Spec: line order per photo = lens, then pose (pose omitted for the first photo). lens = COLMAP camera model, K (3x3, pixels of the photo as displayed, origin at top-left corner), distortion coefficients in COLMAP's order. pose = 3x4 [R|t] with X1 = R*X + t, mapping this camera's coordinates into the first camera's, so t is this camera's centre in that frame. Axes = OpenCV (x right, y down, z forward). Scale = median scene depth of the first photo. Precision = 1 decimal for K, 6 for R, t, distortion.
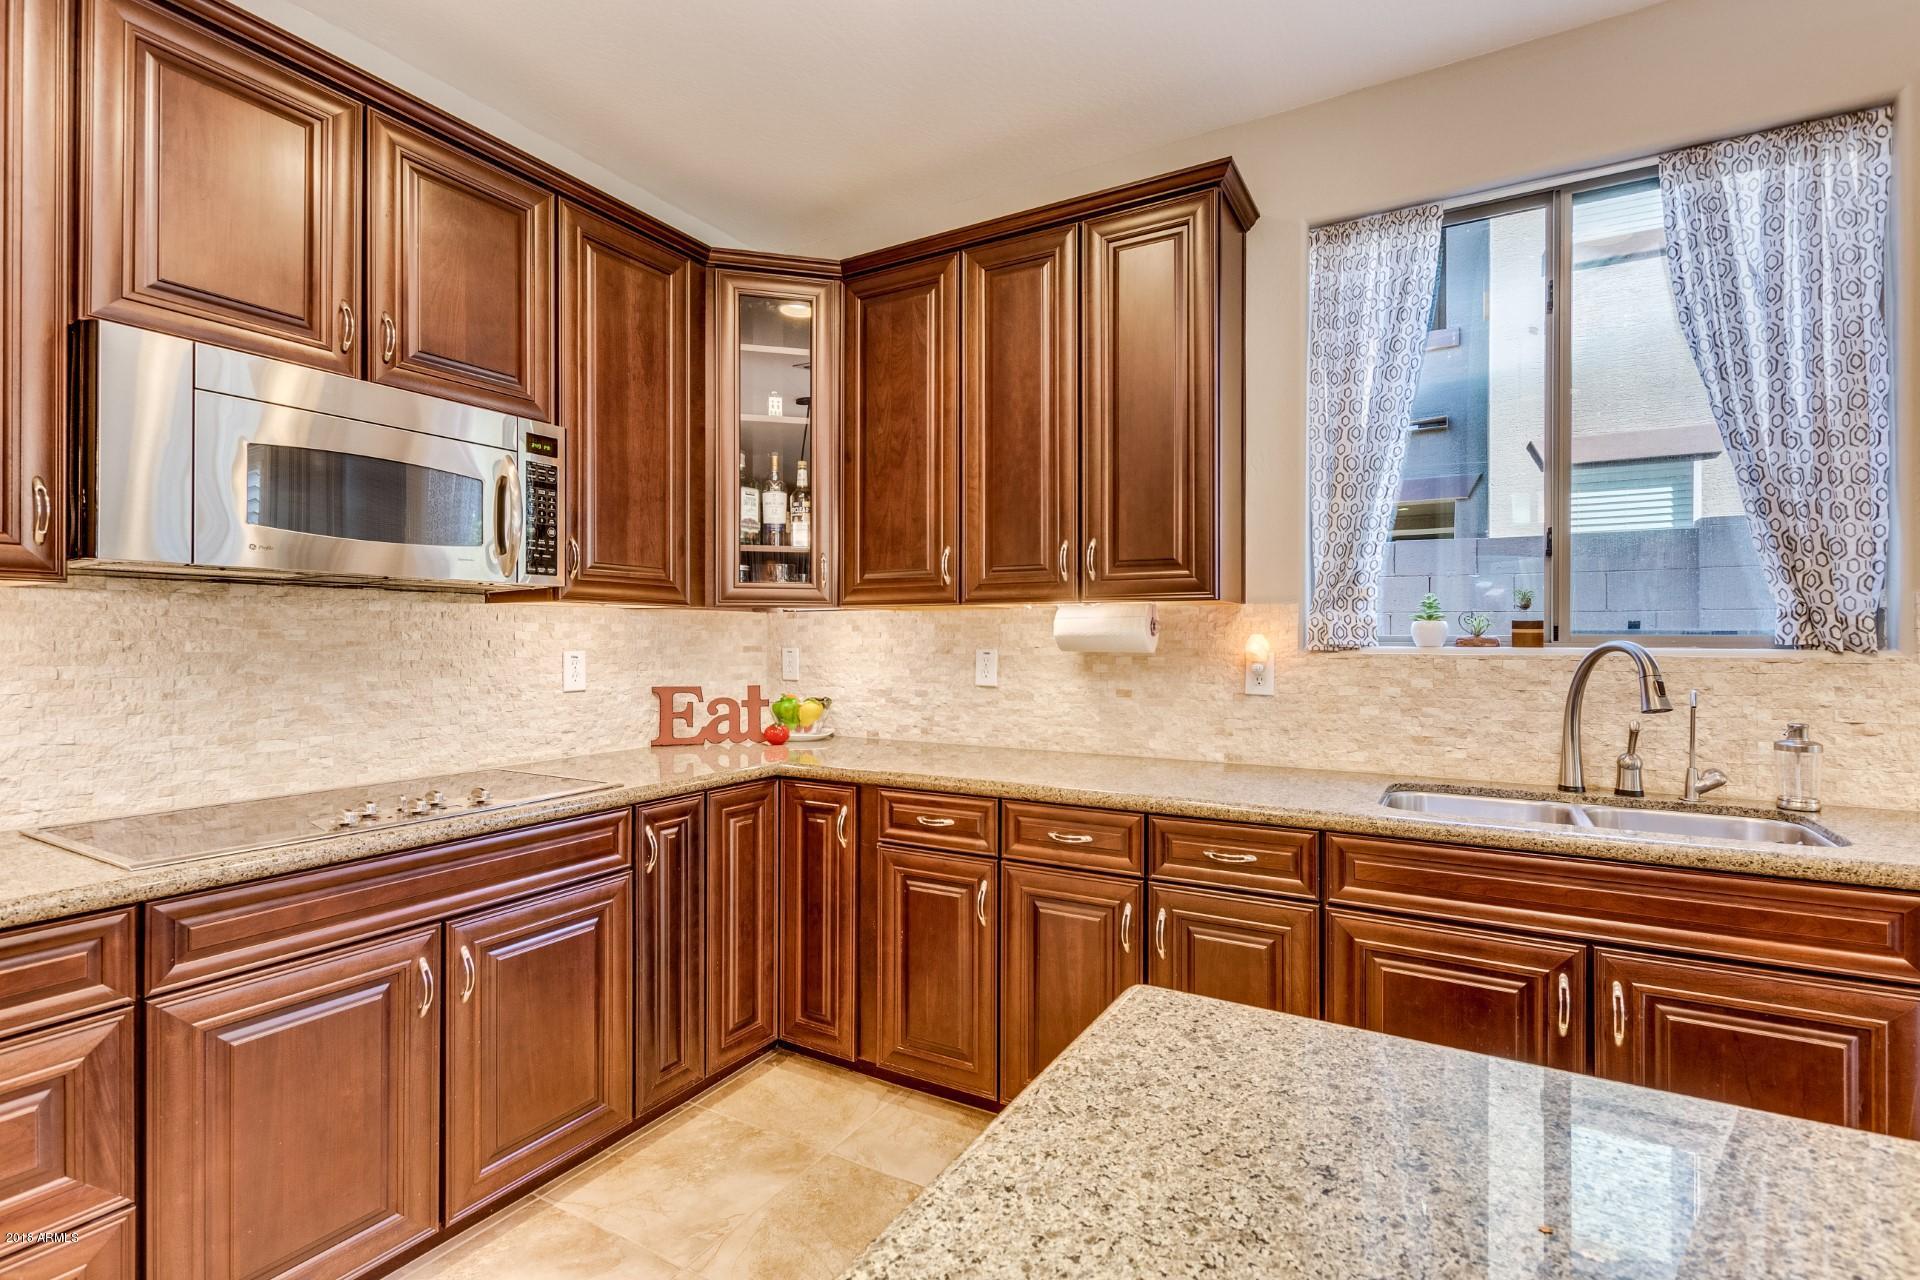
lens RADIAL K [[893.5, 0, 960.0], [0, 893.5, 640.0], [0, 0, 1]] dist [0.000870, -0.000889]
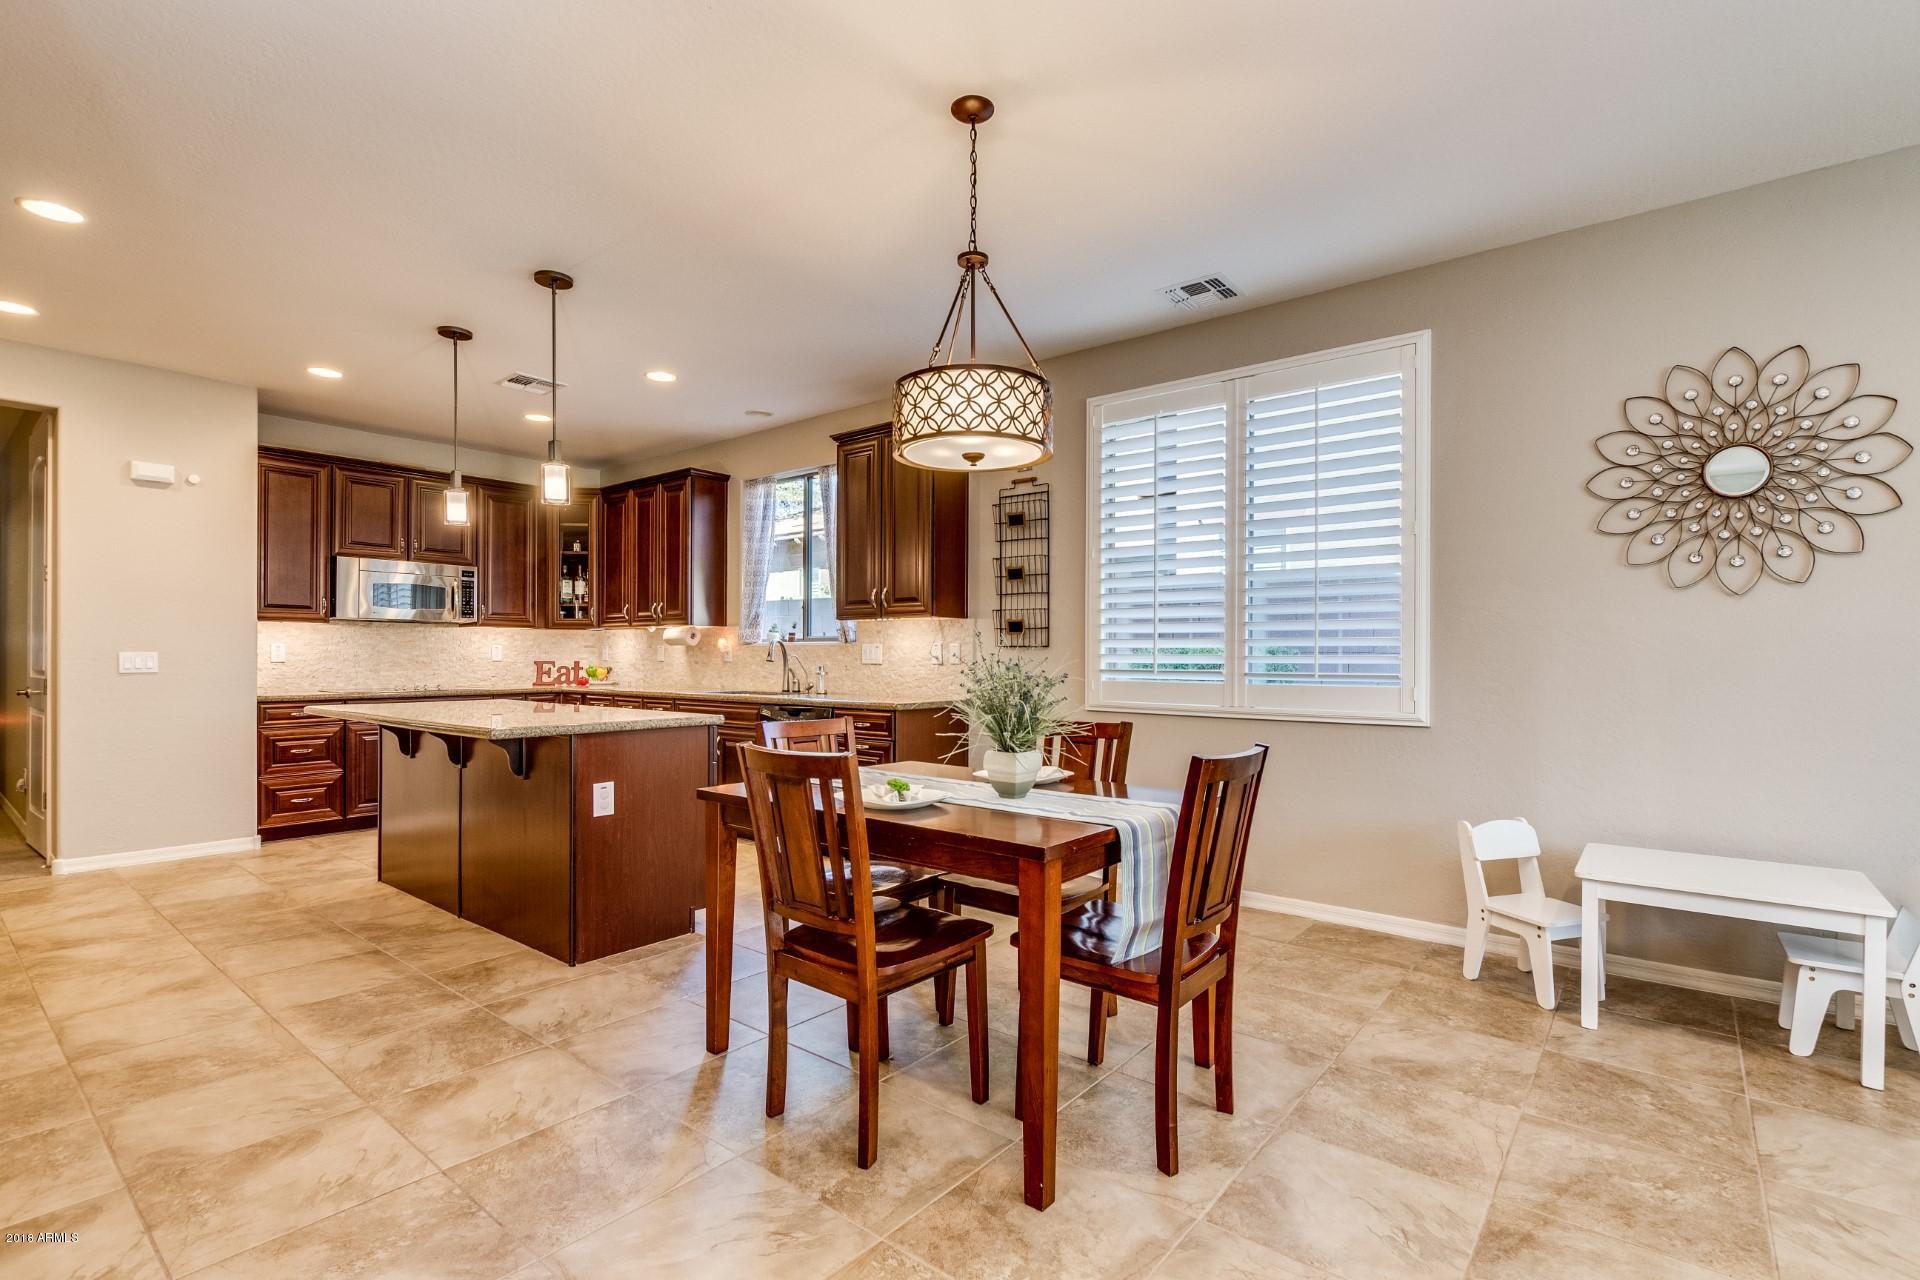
lens RADIAL K [[880.6, 0, 952.6], [0, 880.6, 658.5], [0, 0, 1]] dist [-0.014485, 0.000508]
pose [[0.987360, 0.001939, -0.158484, 1.386152], [-0.001793, 0.999998, 0.001063, 0.048715], [0.158485, -0.000765, 0.987361, -1.415351]]
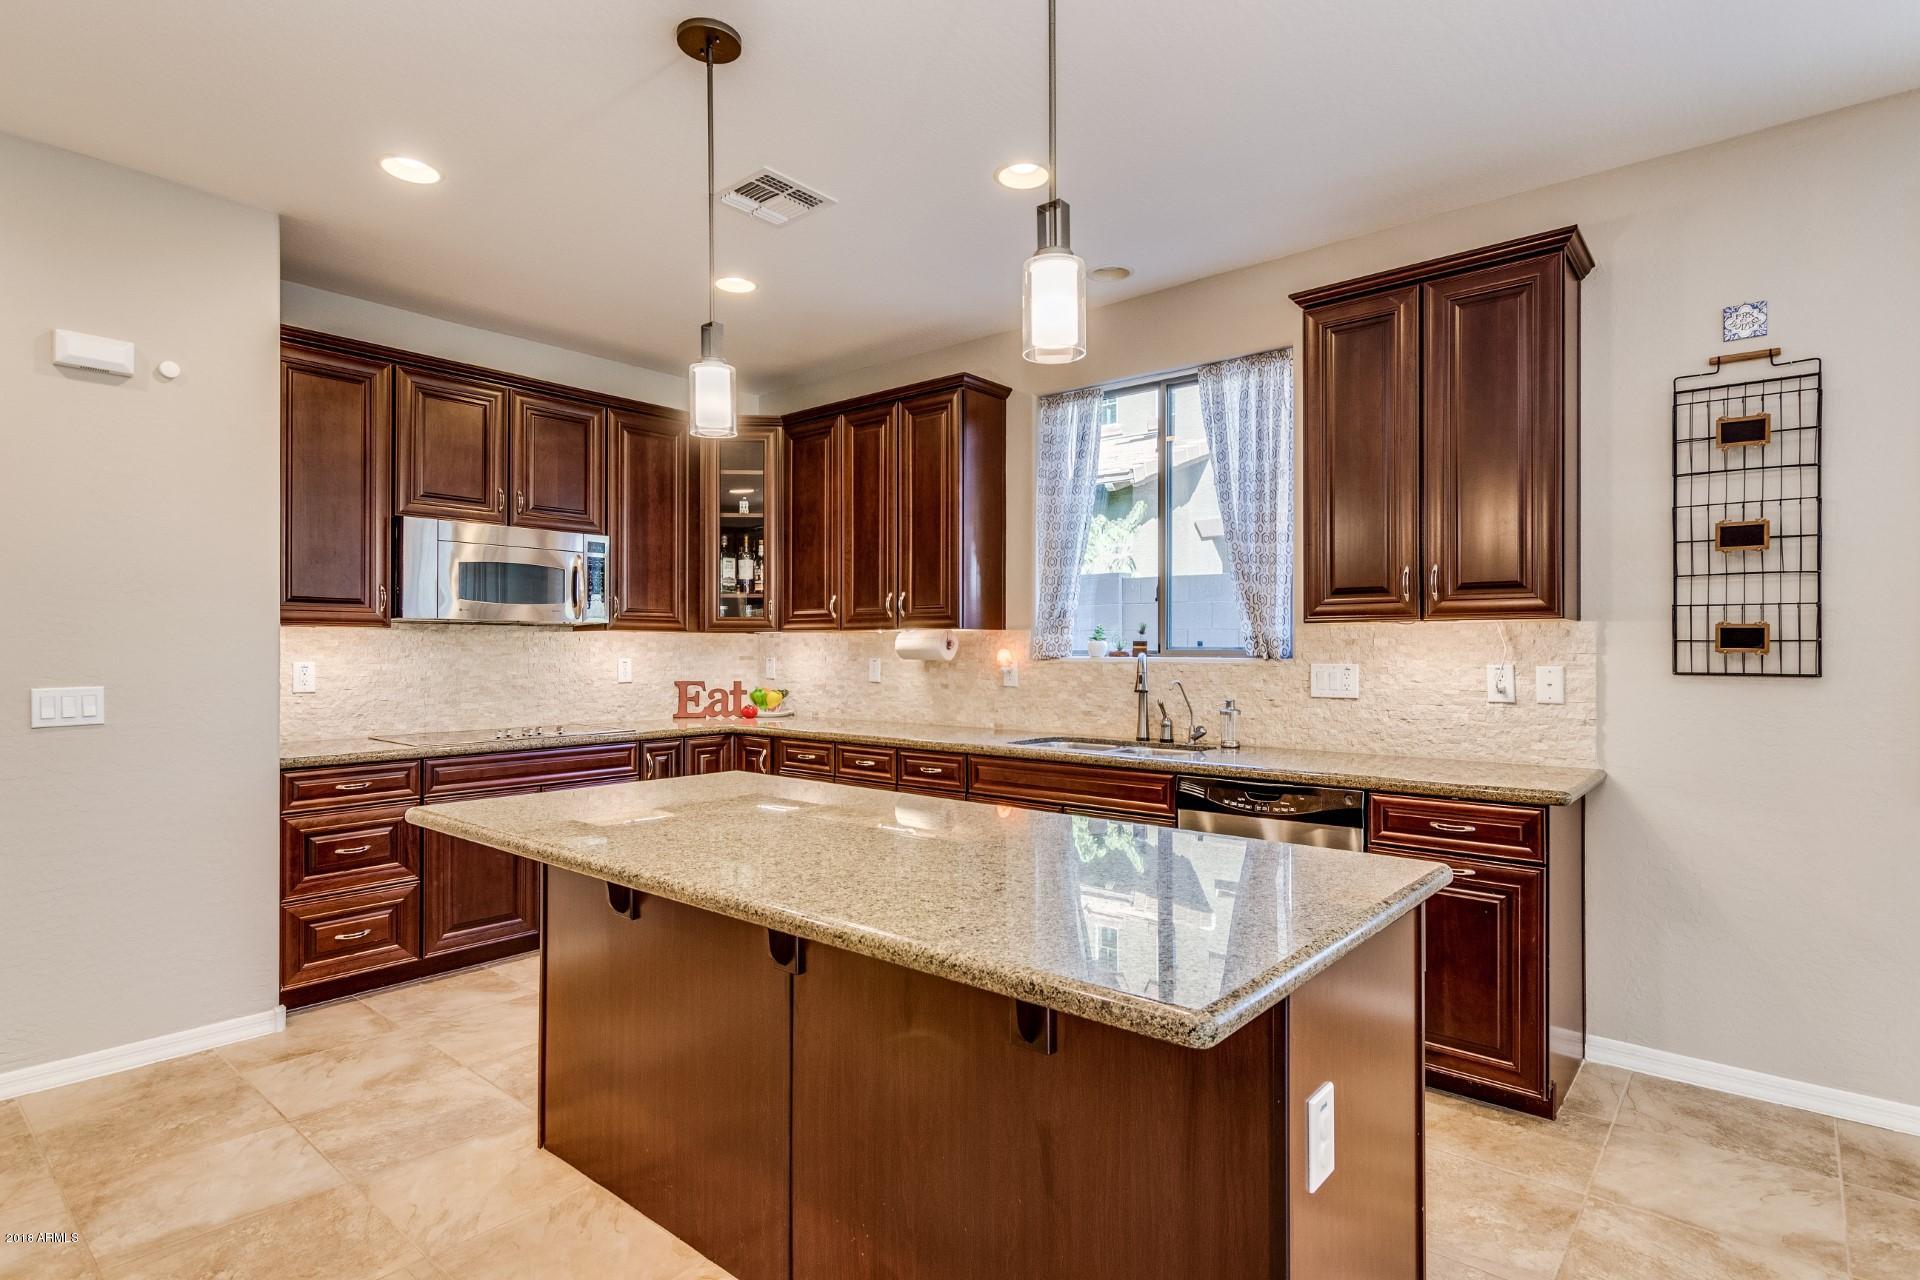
lens RADIAL K [[968.3, 0, 949.4], [0, 968.3, 649.7], [0, 0, 1]] dist [-0.000617, 0.000183]
pose [[0.982998, -0.000120, -0.183615, 0.551388], [-0.000209, 0.999998, -0.001774, -0.001774], [0.183615, 0.001782, 0.982997, -0.746315]]
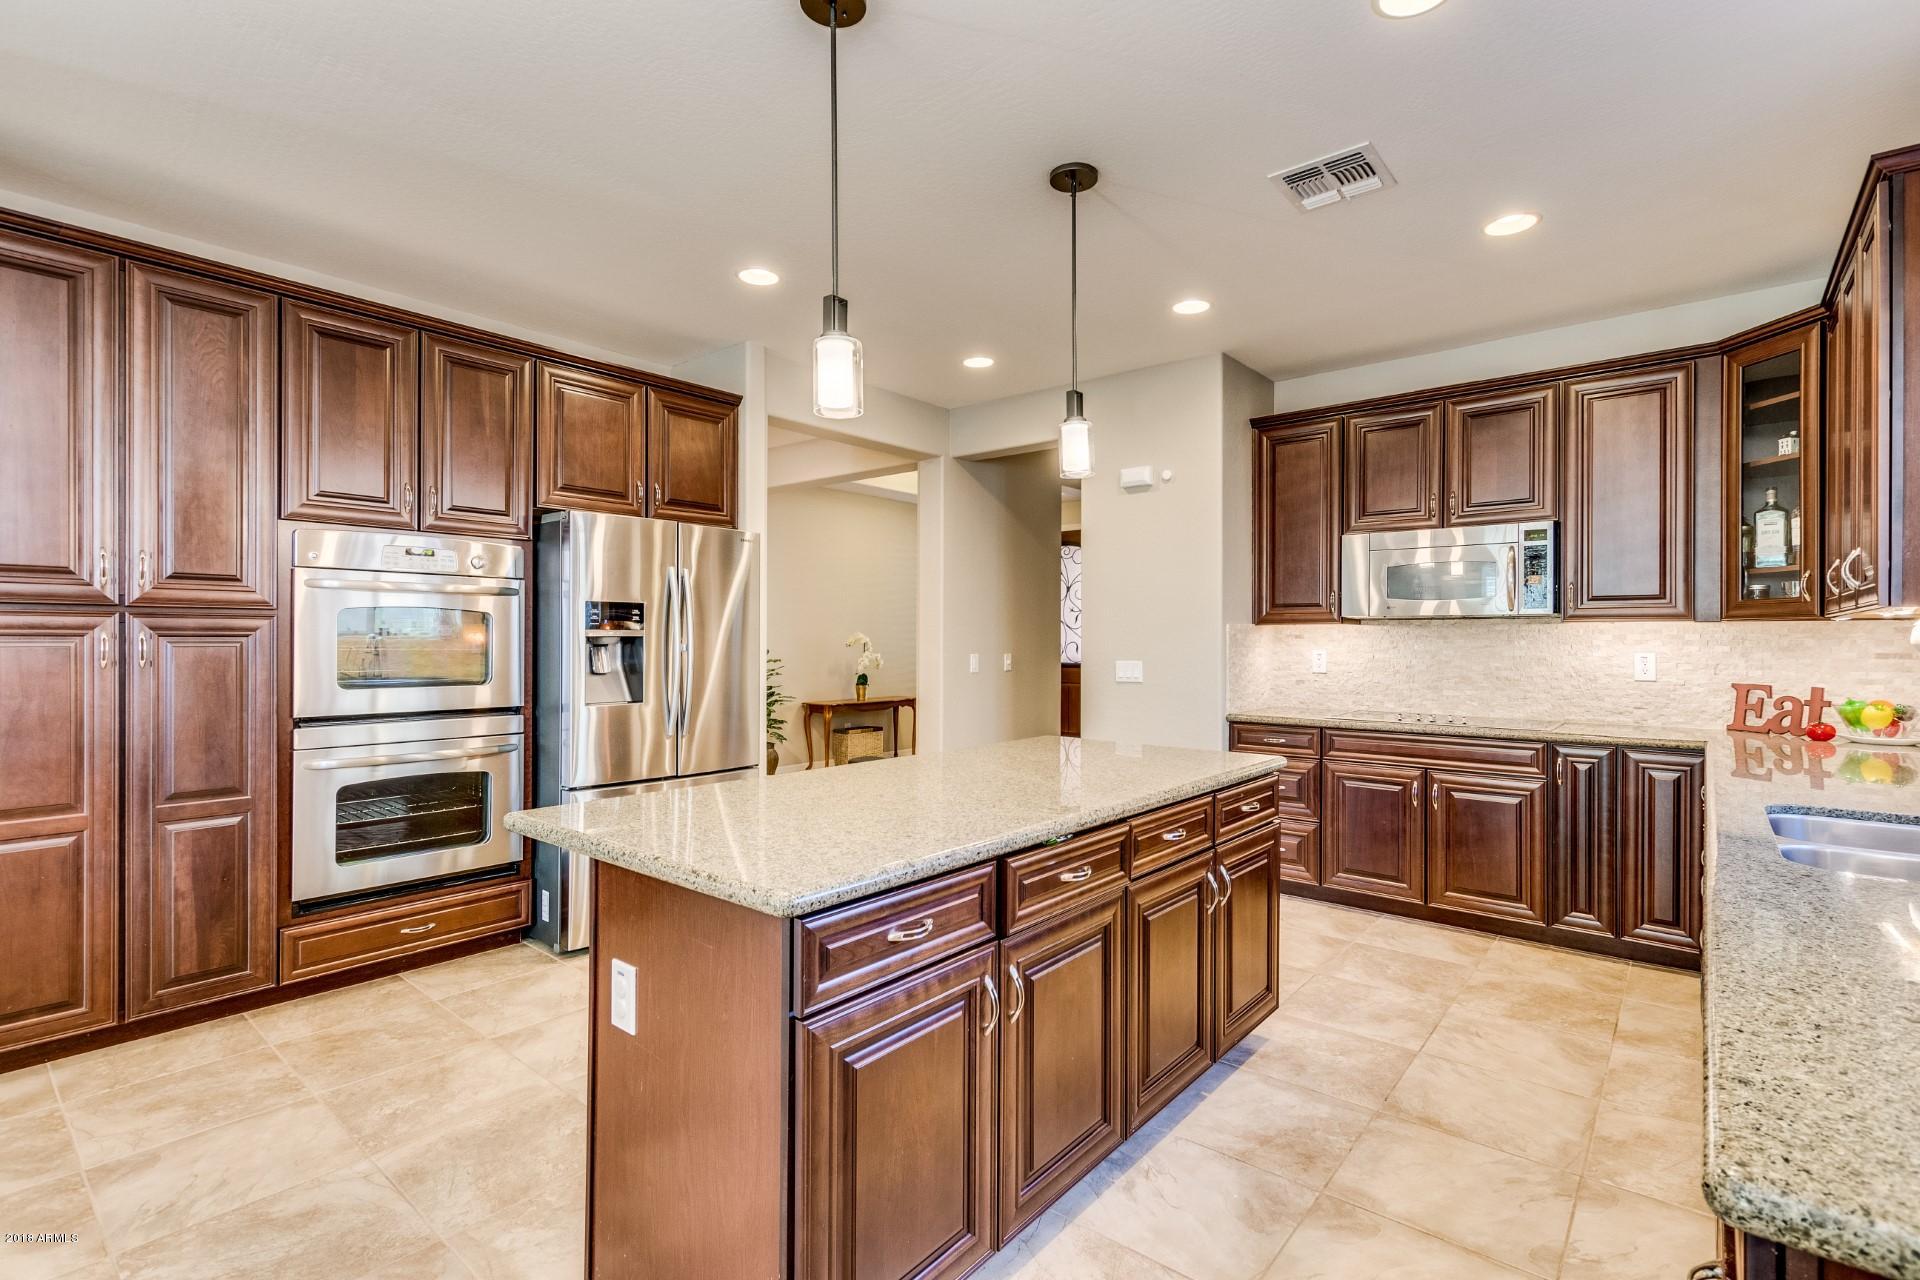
lens RADIAL K [[873.4, 0, 986.9], [0, 873.4, 640.1], [0, 0, 1]] dist [0.001174, -0.000027]
pose [[-0.163907, -0.000719, -0.986476, 1.248927], [-0.005156, 0.999987, 0.000128, -0.004129], [0.986462, 0.005107, -0.163909, 0.187401]]
